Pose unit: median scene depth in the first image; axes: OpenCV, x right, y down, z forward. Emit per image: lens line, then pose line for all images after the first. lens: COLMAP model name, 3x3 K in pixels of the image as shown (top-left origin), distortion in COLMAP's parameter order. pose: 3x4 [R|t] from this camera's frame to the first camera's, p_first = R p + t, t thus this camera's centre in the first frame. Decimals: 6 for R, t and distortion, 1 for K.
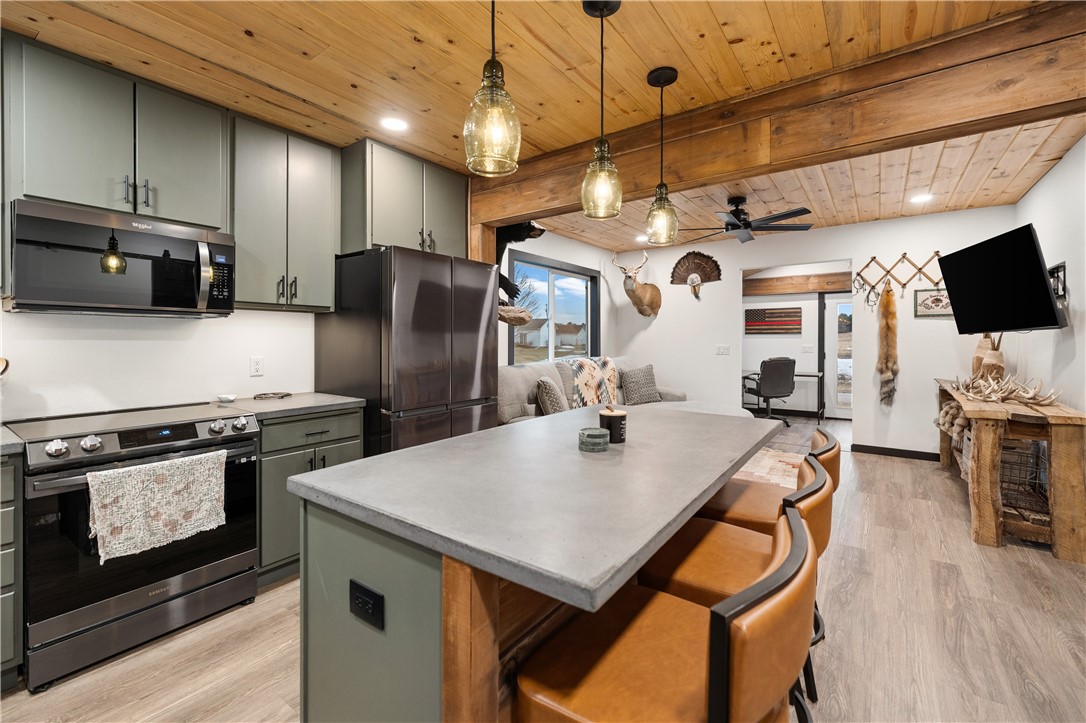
lens RADIAL K [[462.4, 0, 545.4], [0, 462.4, 336.1], [0, 0, 1]] dist [0.000350, -0.000167]
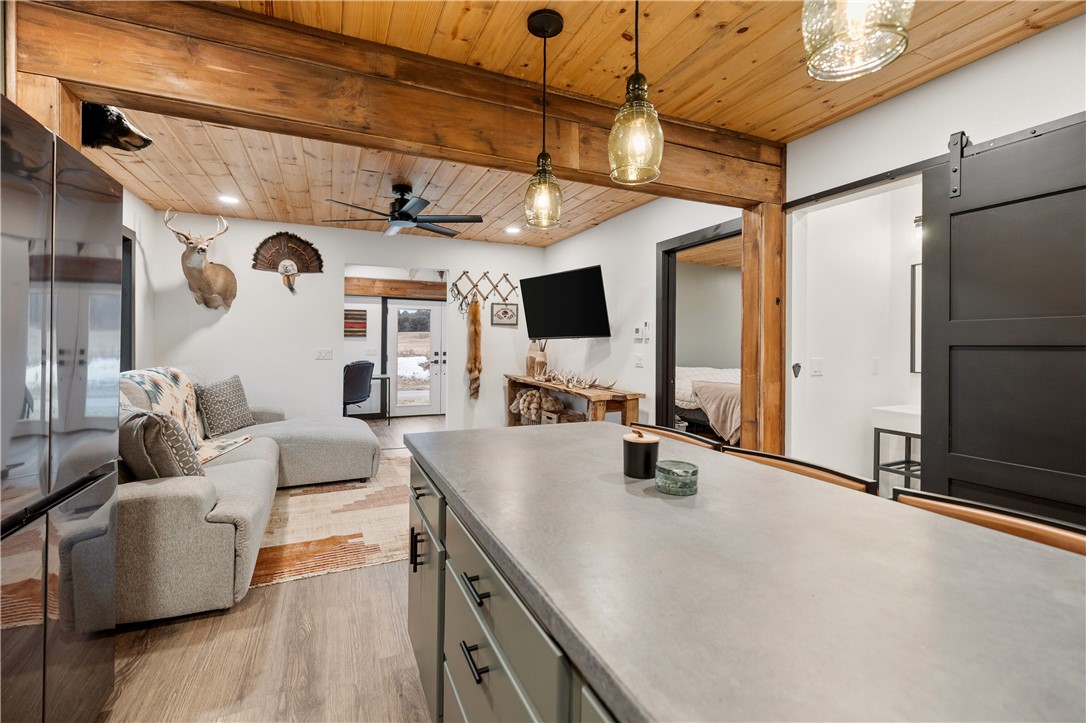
lens RADIAL K [[471.0, 0, 538.7], [0, 471.0, 344.6], [0, 0, 1]] dist [0.000179, -0.000142]
pose [[0.499143, 0.002858, 0.866515, -0.216291], [-0.013799, 0.999894, 0.004651, 0.003013], [-0.866410, -0.014278, 0.499130, 0.264143]]
